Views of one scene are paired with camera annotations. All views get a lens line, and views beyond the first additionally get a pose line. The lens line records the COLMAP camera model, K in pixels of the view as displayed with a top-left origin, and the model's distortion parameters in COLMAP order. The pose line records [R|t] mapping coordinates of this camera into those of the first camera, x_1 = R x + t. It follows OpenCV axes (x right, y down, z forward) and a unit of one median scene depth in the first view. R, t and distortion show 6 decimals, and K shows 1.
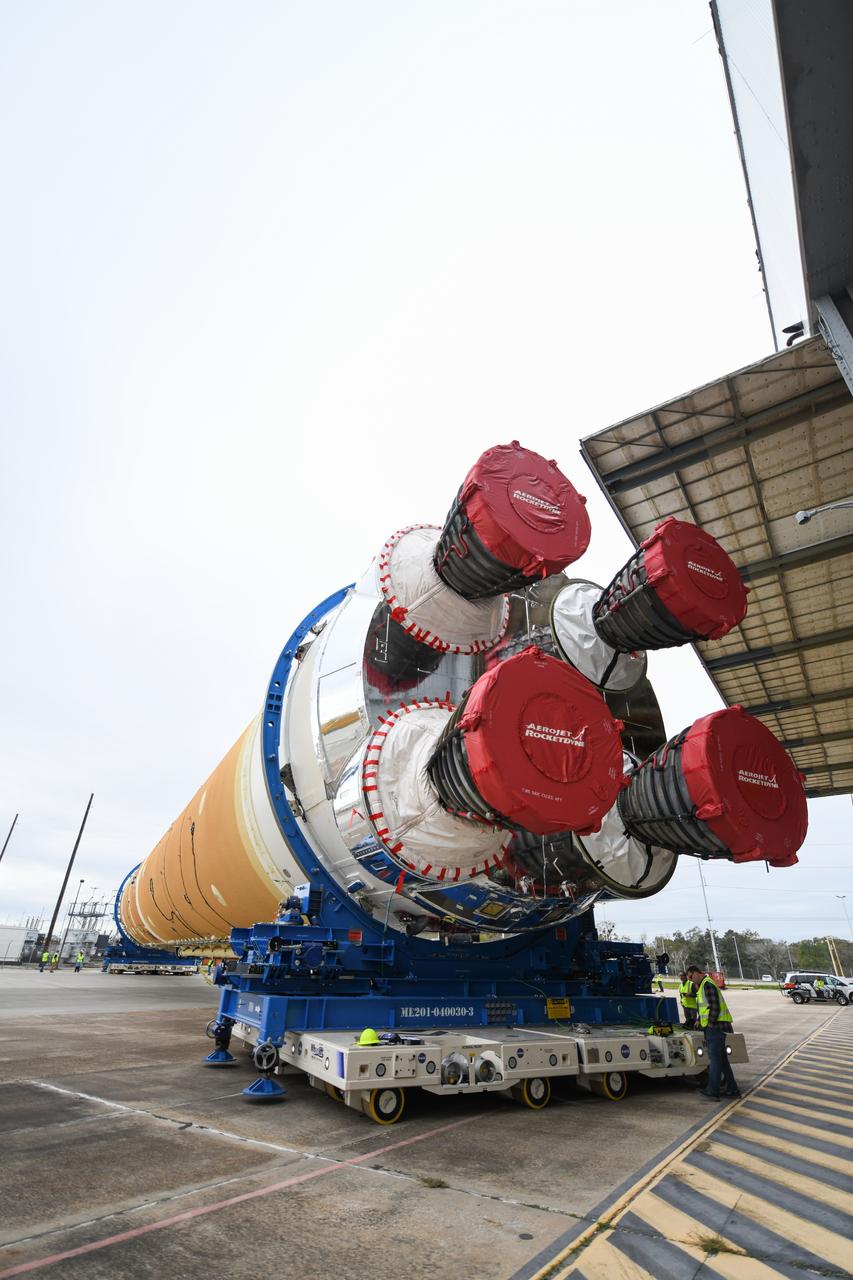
lens RADIAL K [[589.8, 0, 423.7], [0, 589.8, 638.1], [0, 0, 1]] dist [0.000133, -0.000275]
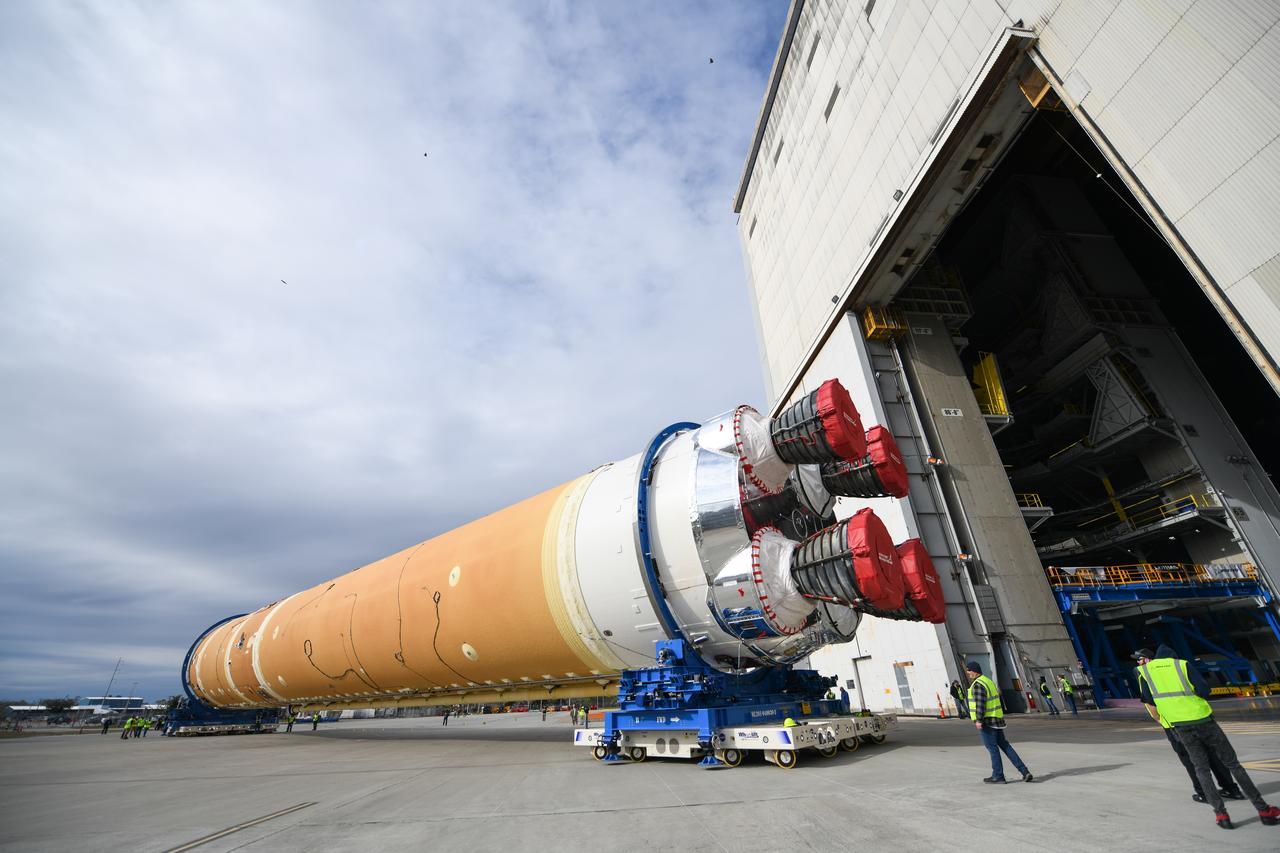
lens RADIAL K [[520.5, 0, 640.2], [0, 520.5, 422.0], [0, 0, 1]] dist [-0.016486, -0.001335]
pose [[0.930530, 0.119793, 0.346069, -0.885727], [-0.119774, 0.992568, -0.021527, -0.109615], [-0.346075, -0.021418, 0.937962, -0.228358]]
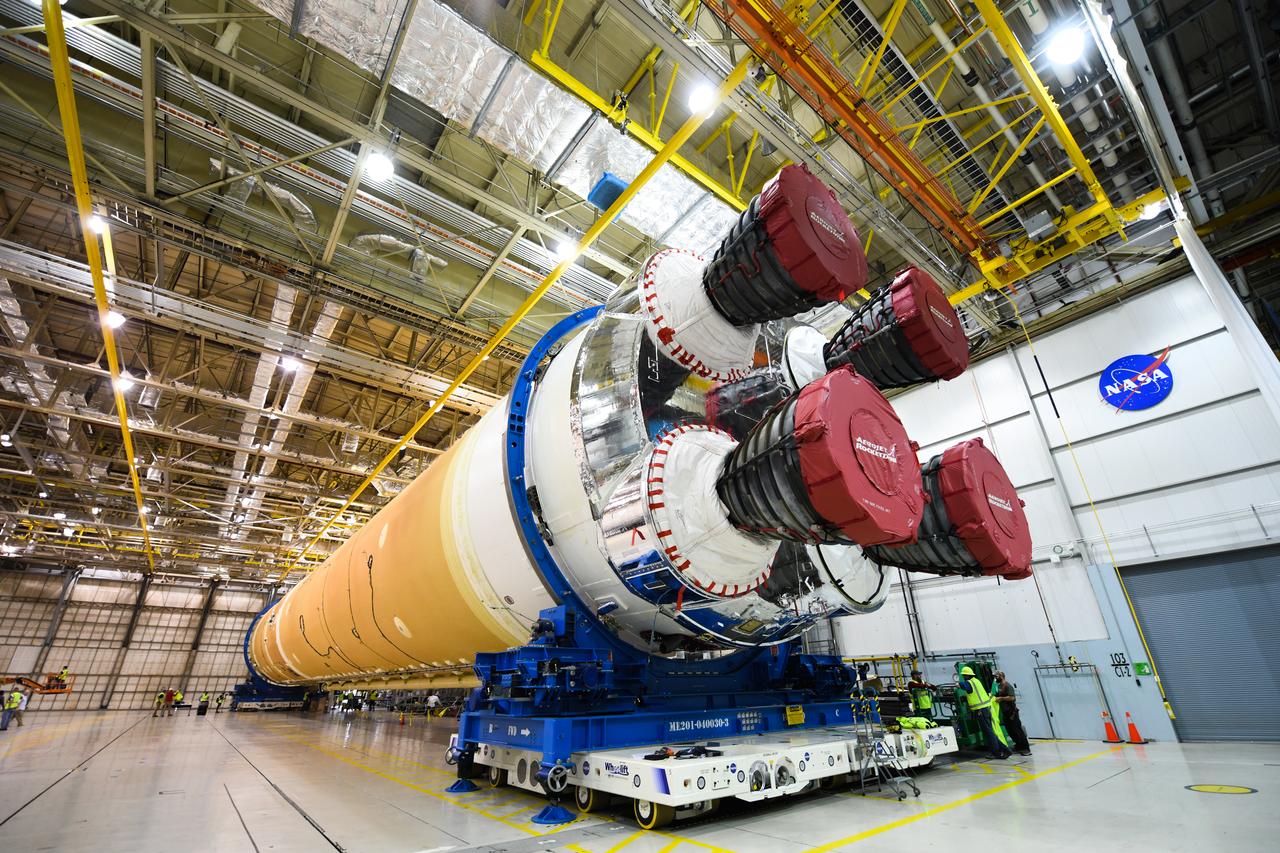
lens RADIAL K [[535.7, 0, 643.5], [0, 535.7, 432.5], [0, 0, 1]] dist [-0.003287, -0.000105]
pose [[0.981940, 0.040814, 0.184737, -0.257641], [-0.051788, 0.997144, 0.054969, 0.080370], [-0.181966, -0.063543, 0.981250, 0.135056]]
